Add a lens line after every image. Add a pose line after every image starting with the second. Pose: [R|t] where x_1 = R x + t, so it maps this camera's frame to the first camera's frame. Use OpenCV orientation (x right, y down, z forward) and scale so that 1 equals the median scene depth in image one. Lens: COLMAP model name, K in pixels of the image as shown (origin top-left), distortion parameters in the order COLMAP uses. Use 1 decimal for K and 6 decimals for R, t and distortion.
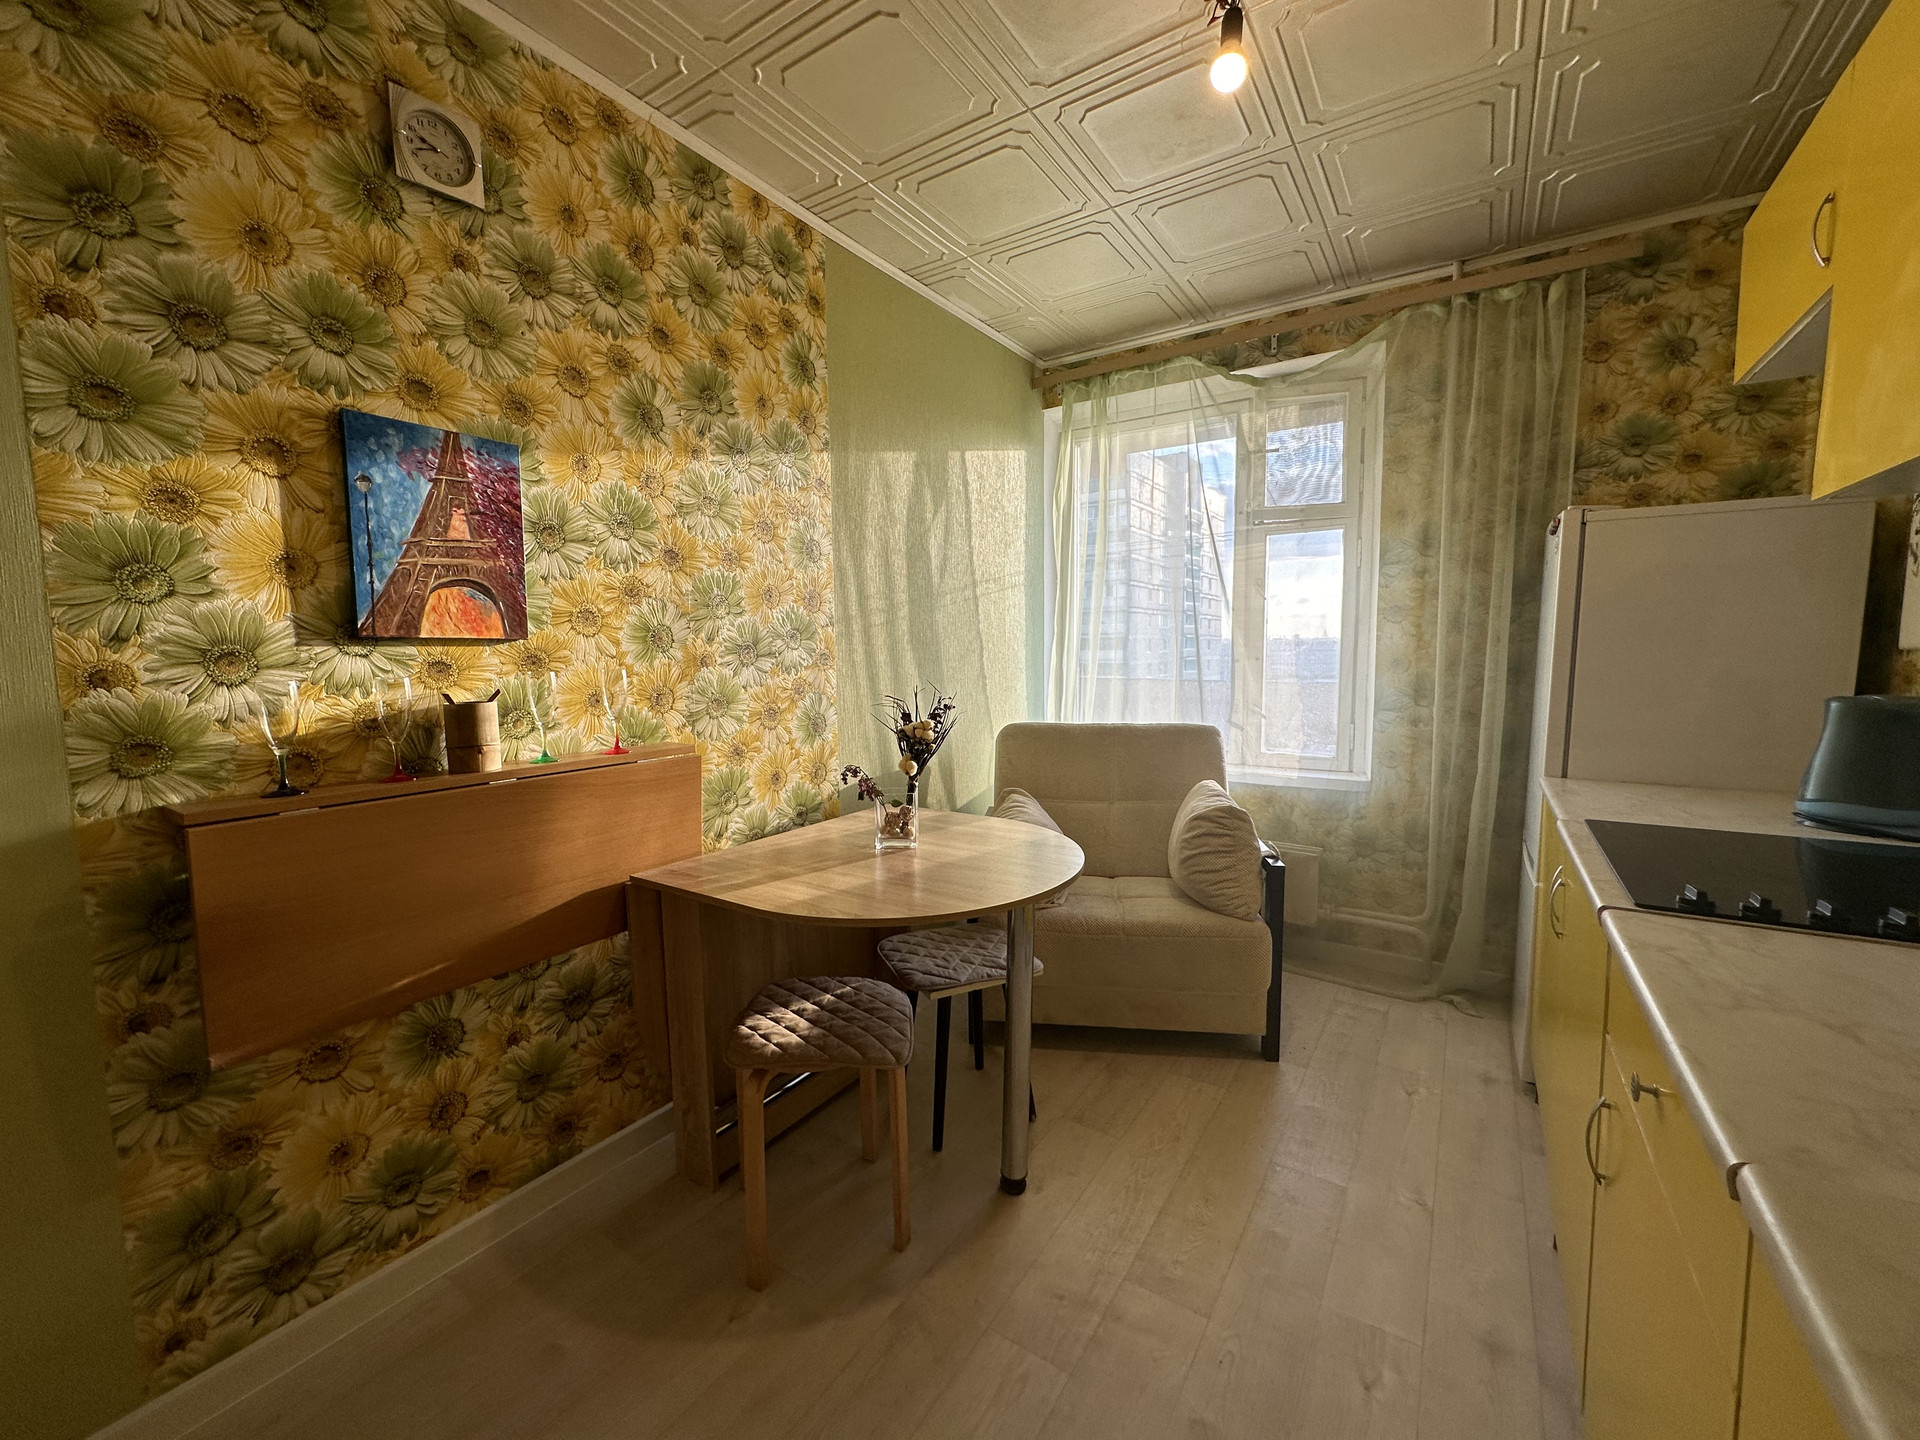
lens RADIAL K [[776.2, 0, 955.0], [0, 776.2, 716.2], [0, 0, 1]] dist [0.007204, 0.000064]
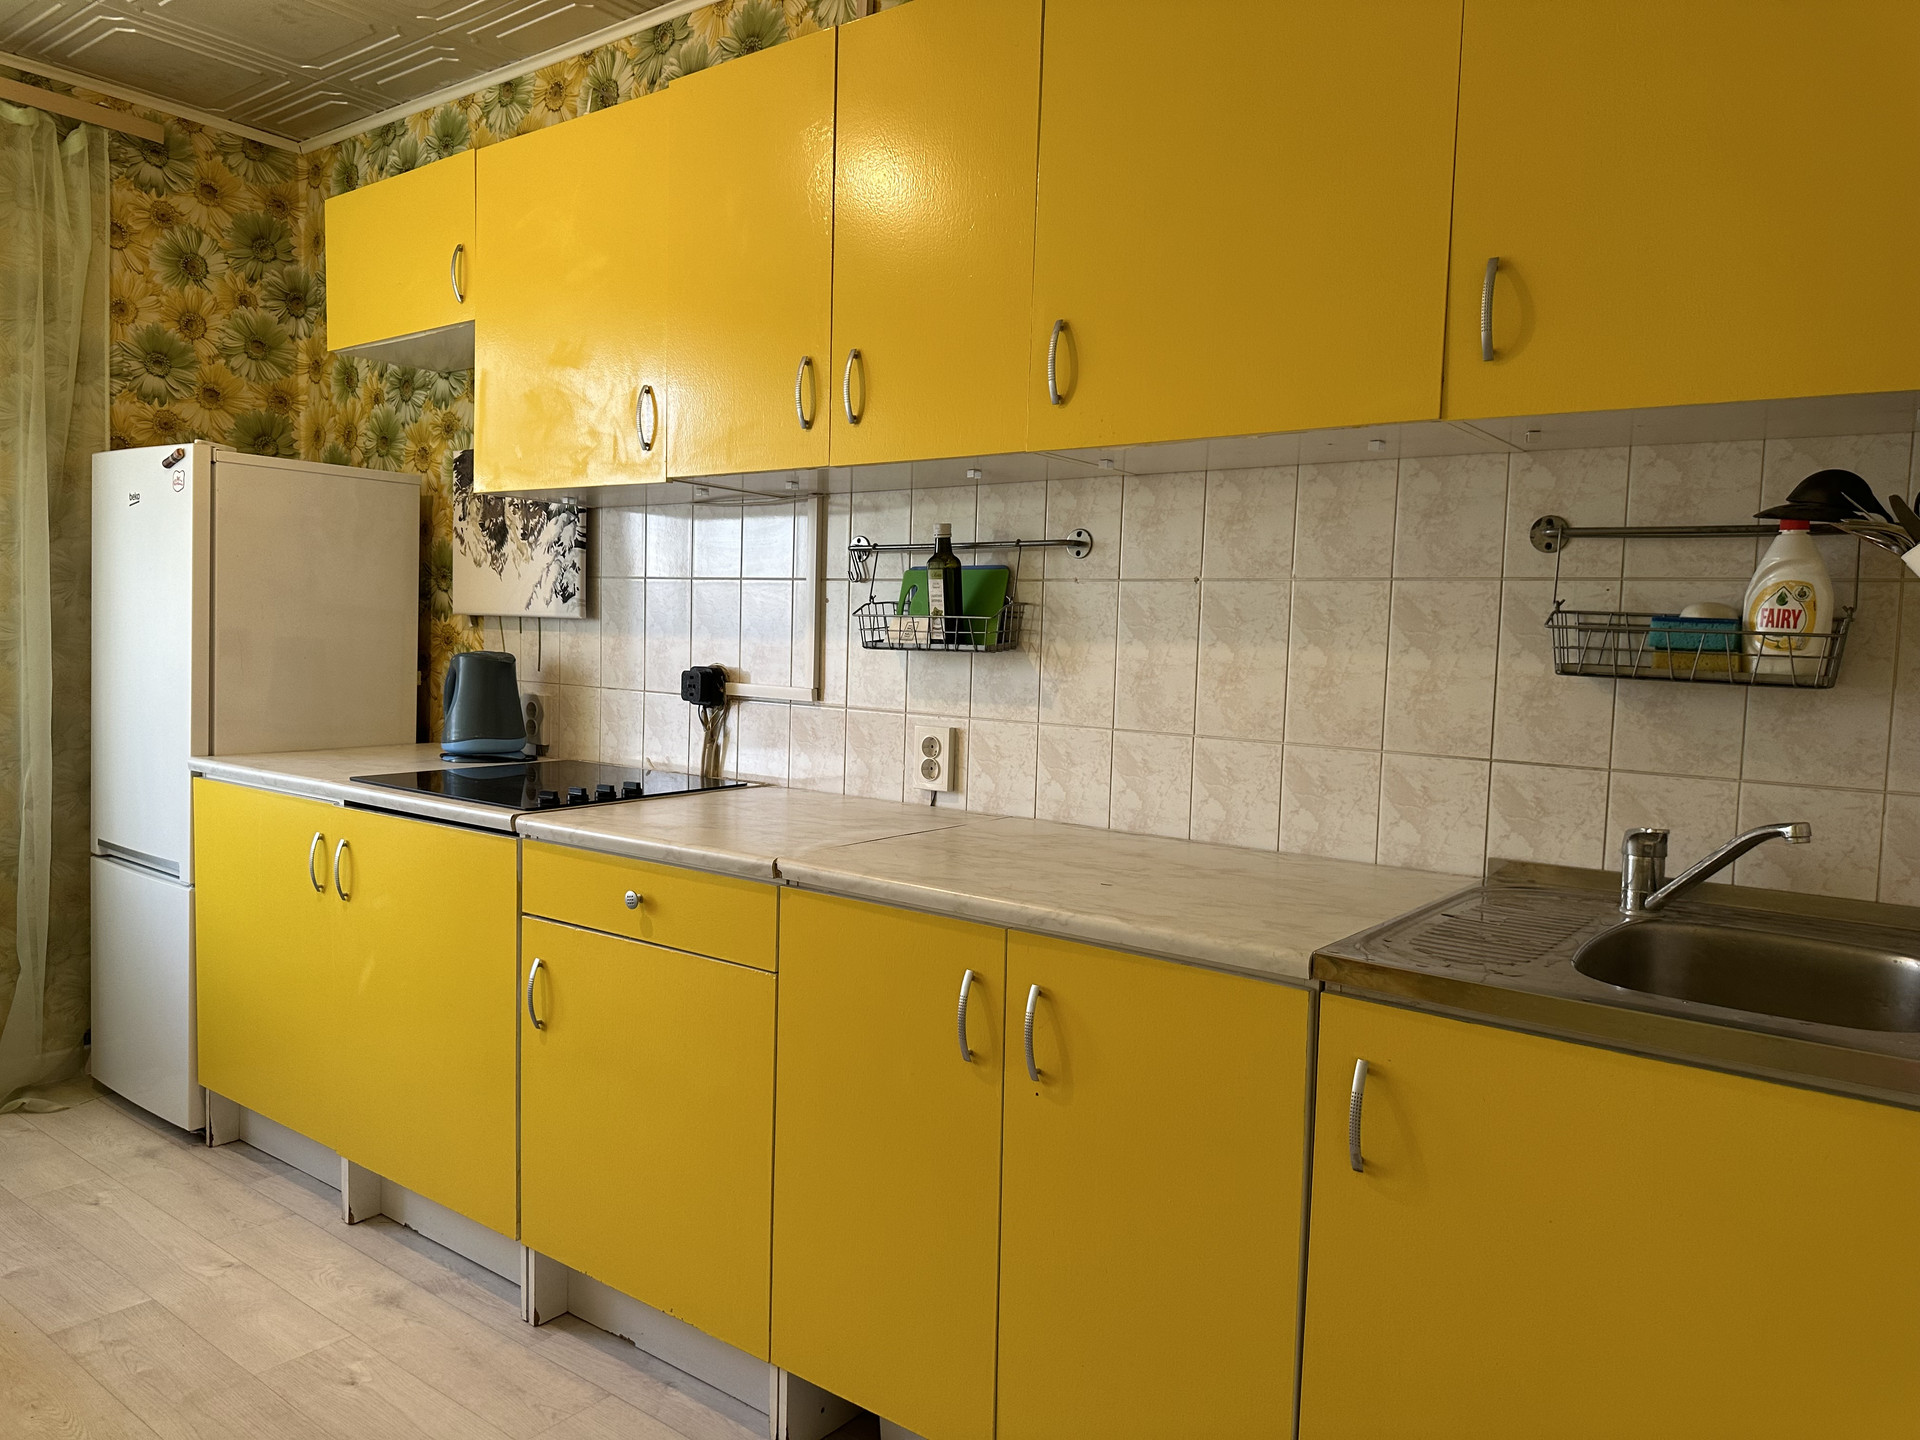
lens RADIAL K [[1359.0, 0, 961.2], [0, 1359.0, 728.9], [0, 0, 1]] dist [0.057590, -0.077740]
pose [[0.062643, -0.058309, 0.996331, -0.548556], [0.063466, 0.996504, 0.054328, 0.018310], [-0.996016, 0.059829, 0.066124, 0.066895]]
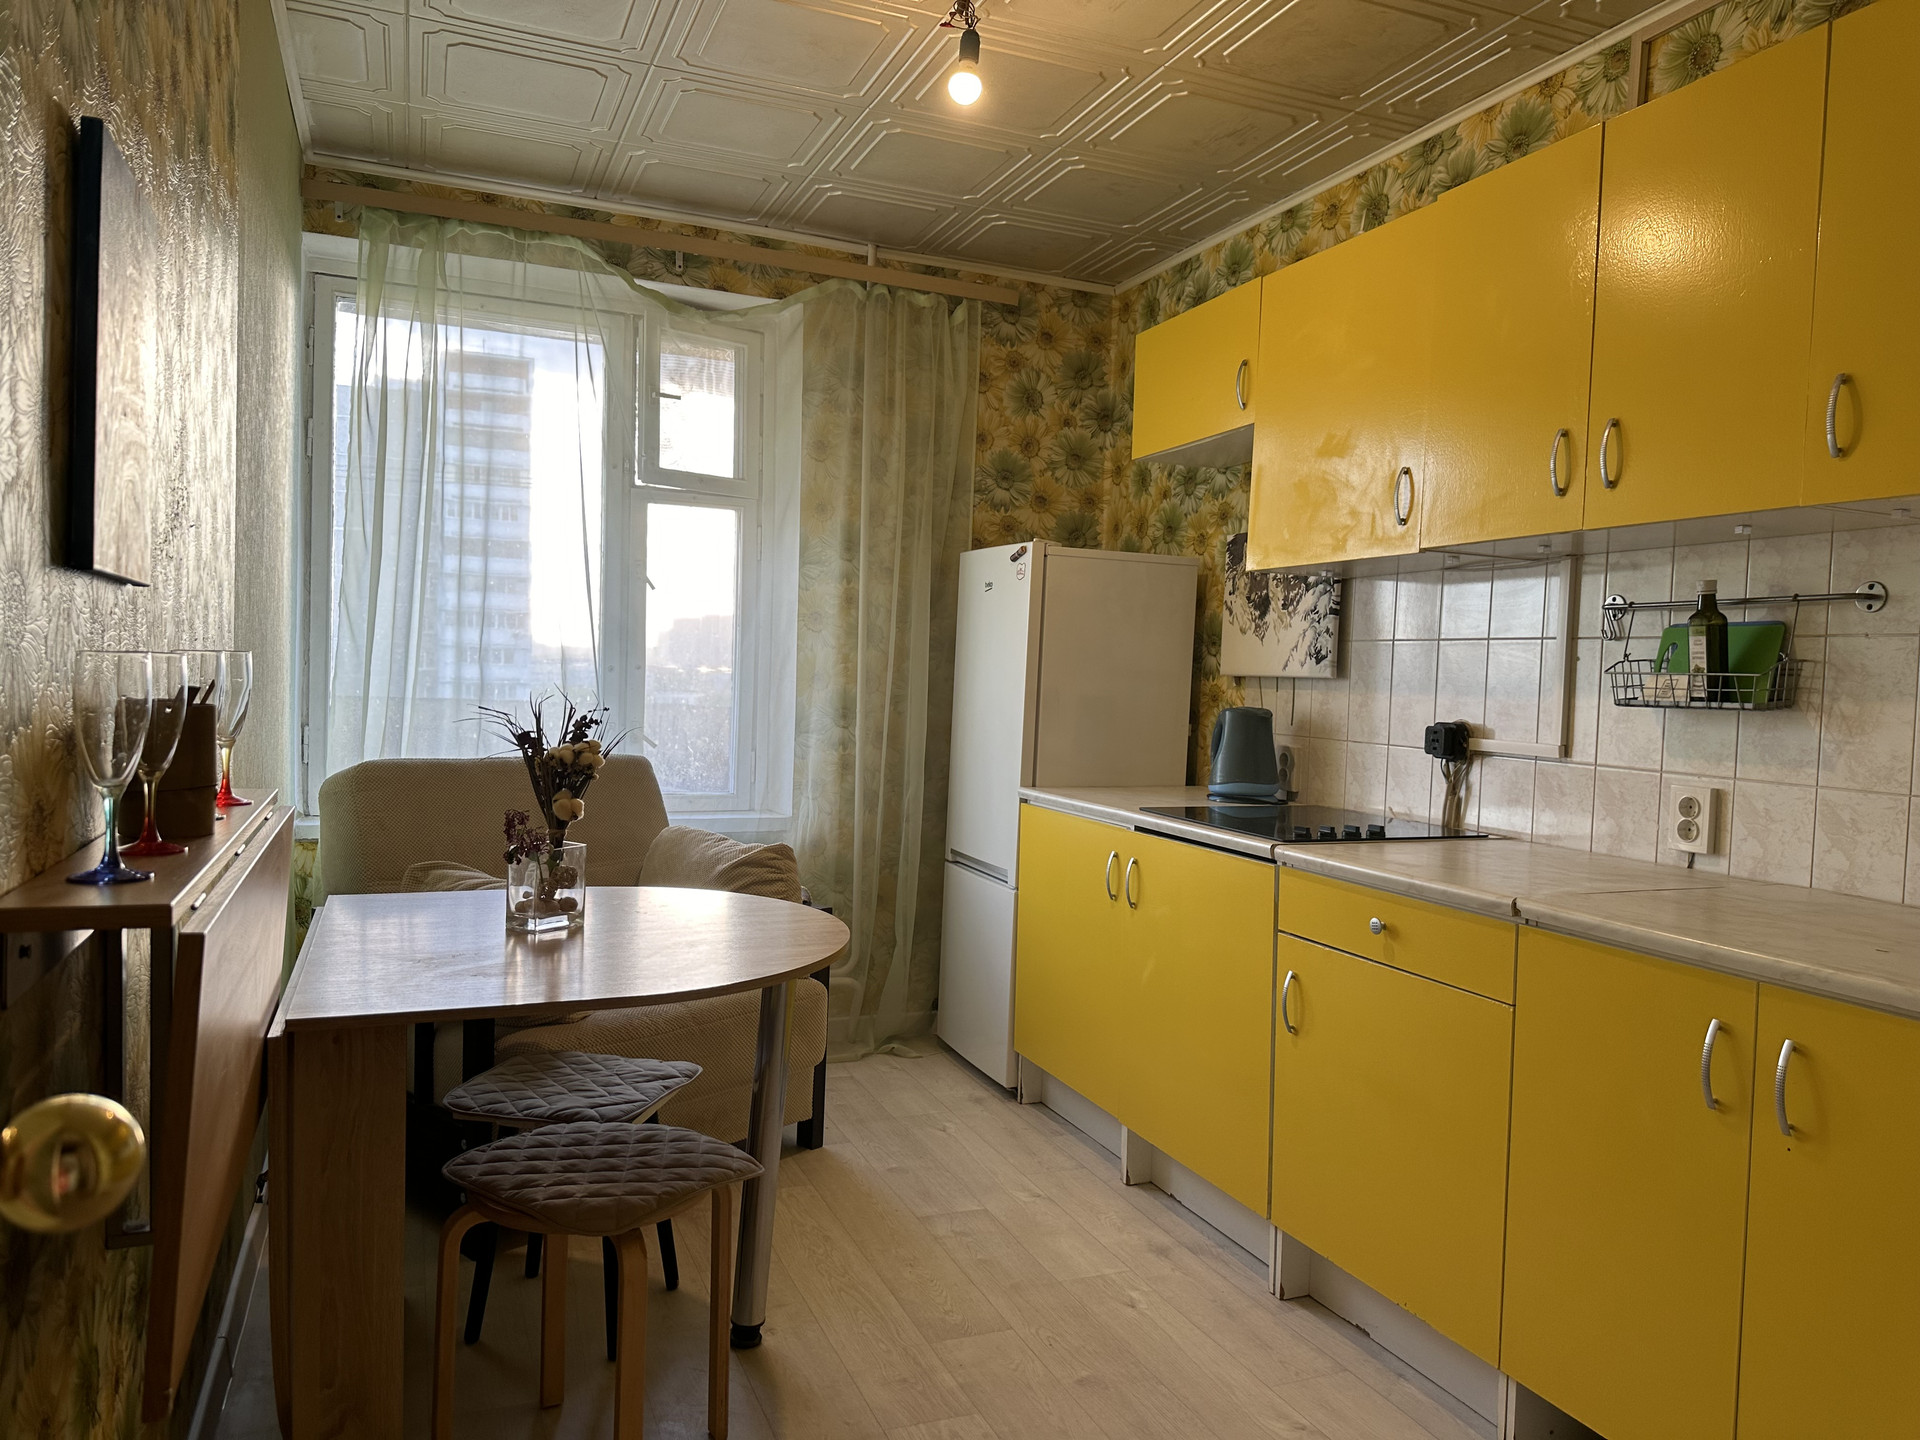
lens RADIAL K [[1345.3, 0, 971.4], [0, 1345.3, 739.0], [0, 0, 1]] dist [0.131978, -0.230726]
pose [[0.549896, -0.009910, 0.835174, -0.676127], [0.039121, 0.999138, -0.013903, 0.030152], [-0.834316, 0.040318, 0.549810, 0.039981]]
